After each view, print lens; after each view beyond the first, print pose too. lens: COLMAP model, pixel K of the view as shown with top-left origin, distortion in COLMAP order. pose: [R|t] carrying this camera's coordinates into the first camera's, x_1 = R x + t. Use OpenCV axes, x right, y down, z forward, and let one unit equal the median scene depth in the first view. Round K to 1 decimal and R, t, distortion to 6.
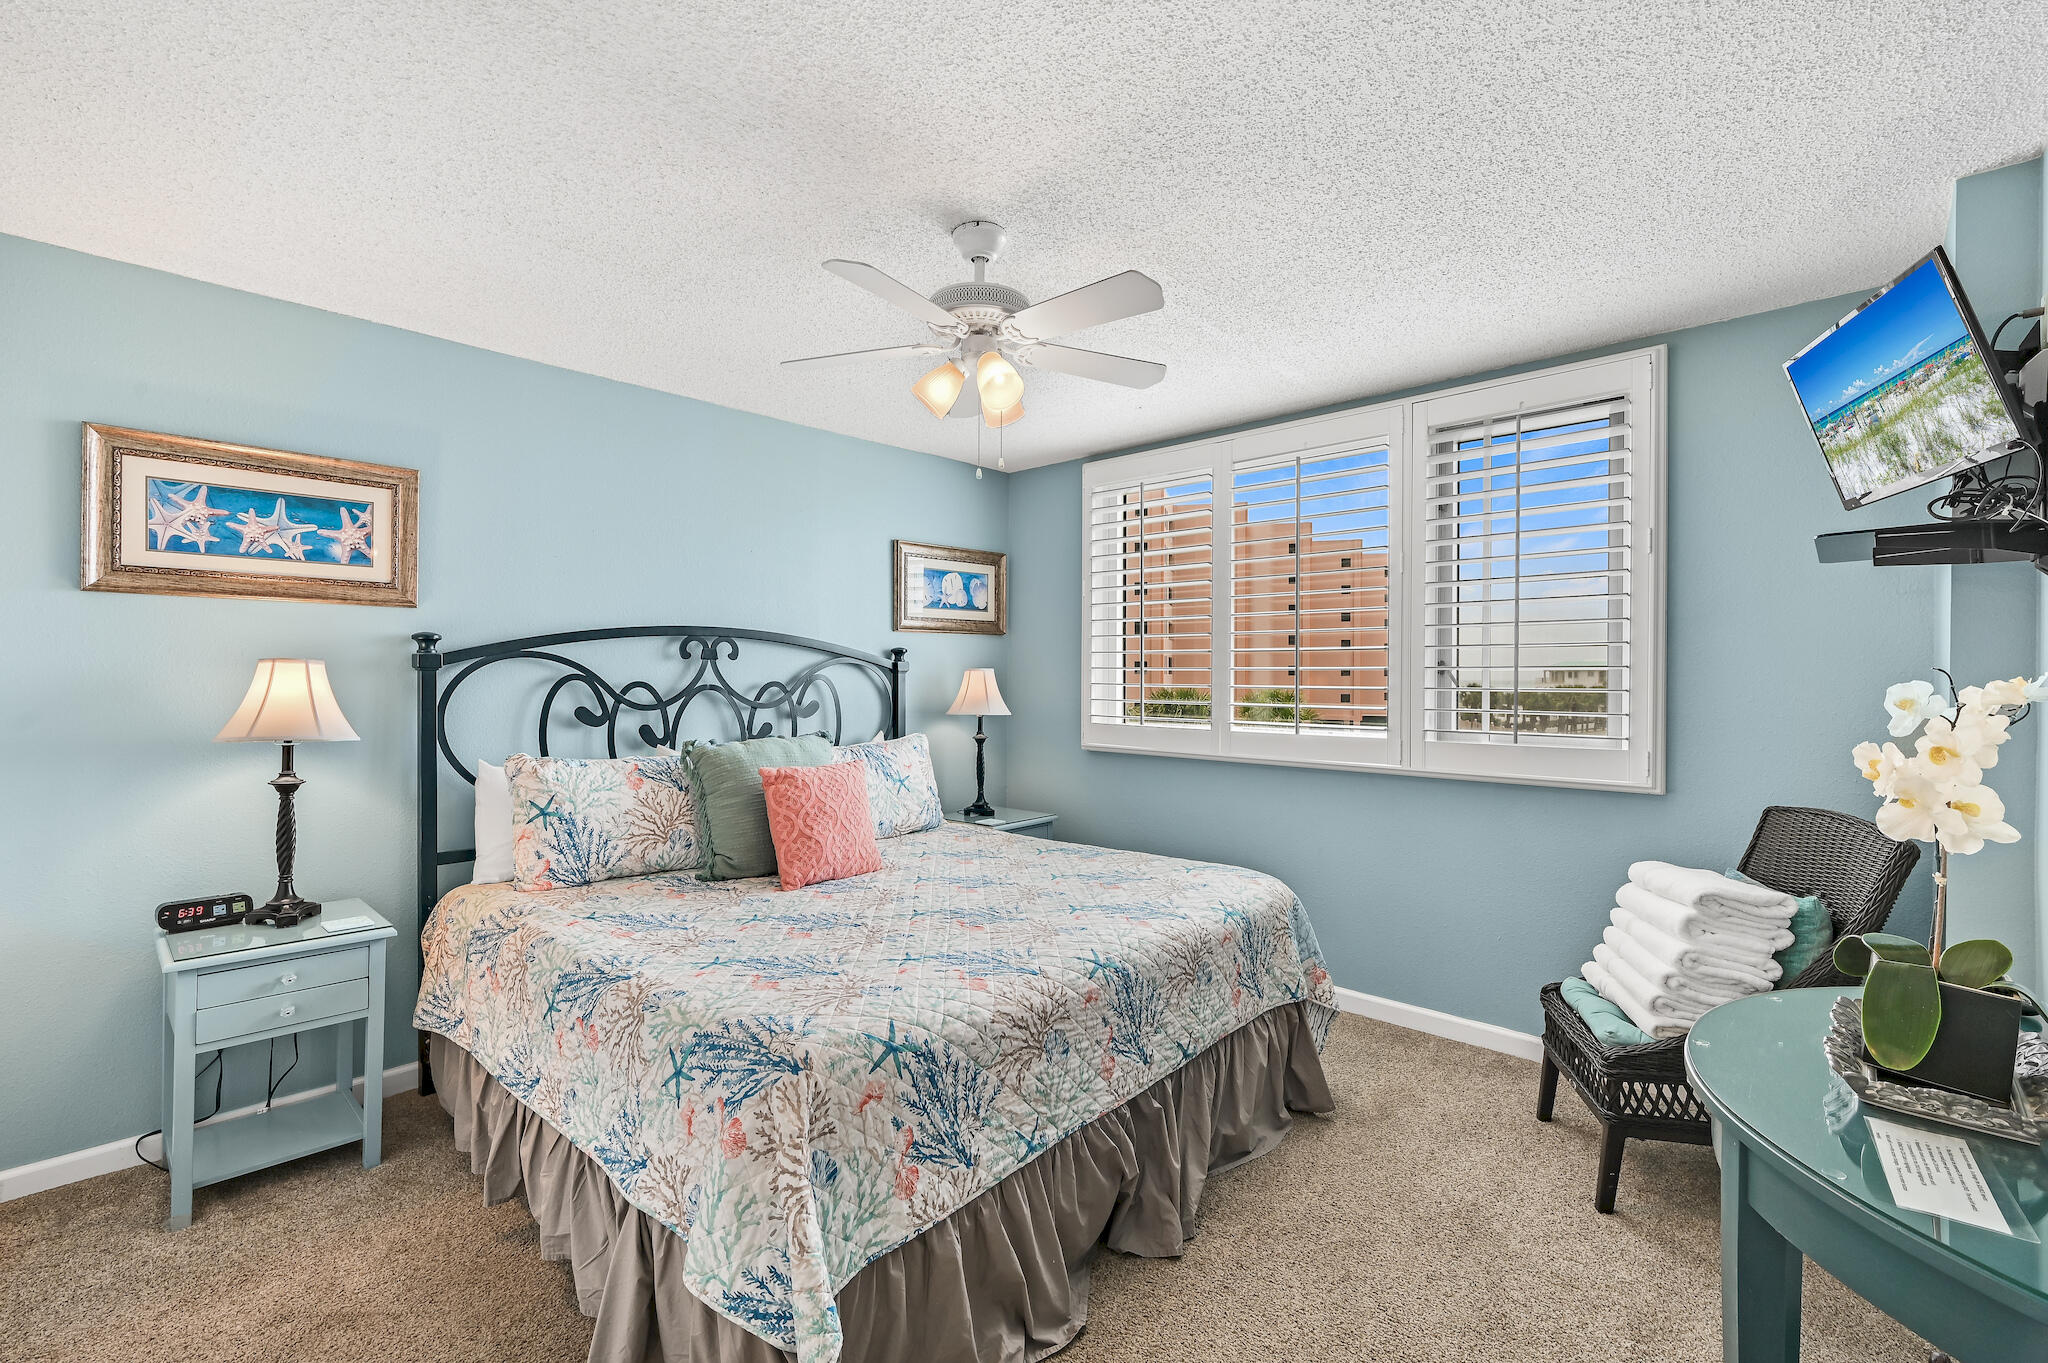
lens RADIAL K [[905.9, 0, 1024.0], [0, 905.9, 681.5], [0, 0, 1]] dist [0.000914, -0.000031]
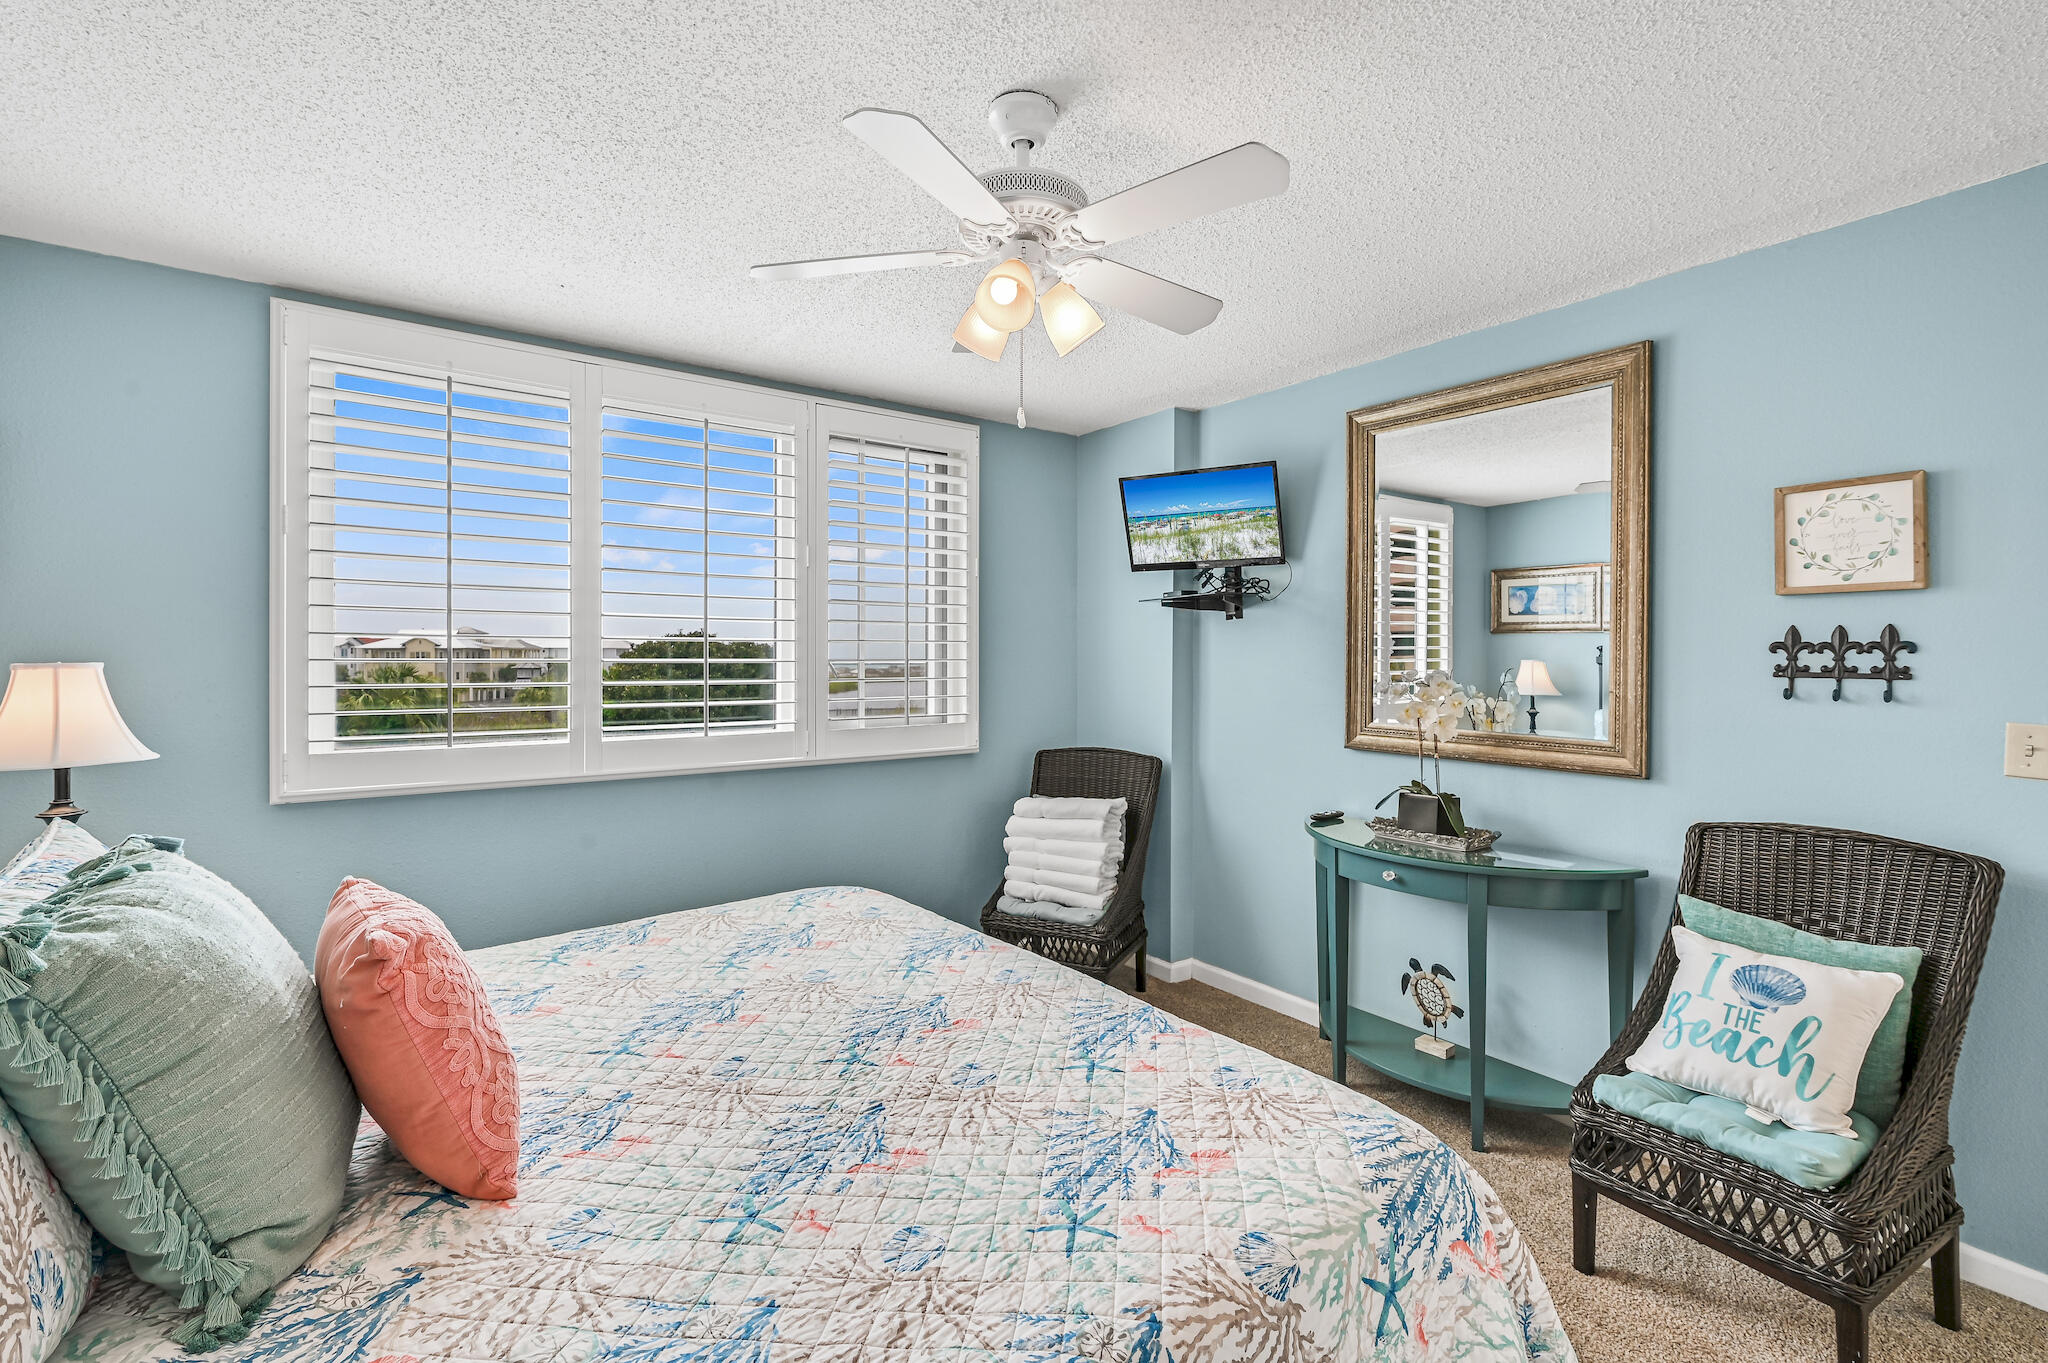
lens RADIAL K [[905.9, 0, 1024.0], [0, 905.9, 681.5], [0, 0, 1]] dist [0.000914, -0.000031]
pose [[0.177351, -0.034068, 0.983558, -0.813462], [0.007417, 0.999419, 0.033280, -0.035790], [-0.984120, 0.001393, 0.177501, 0.865022]]
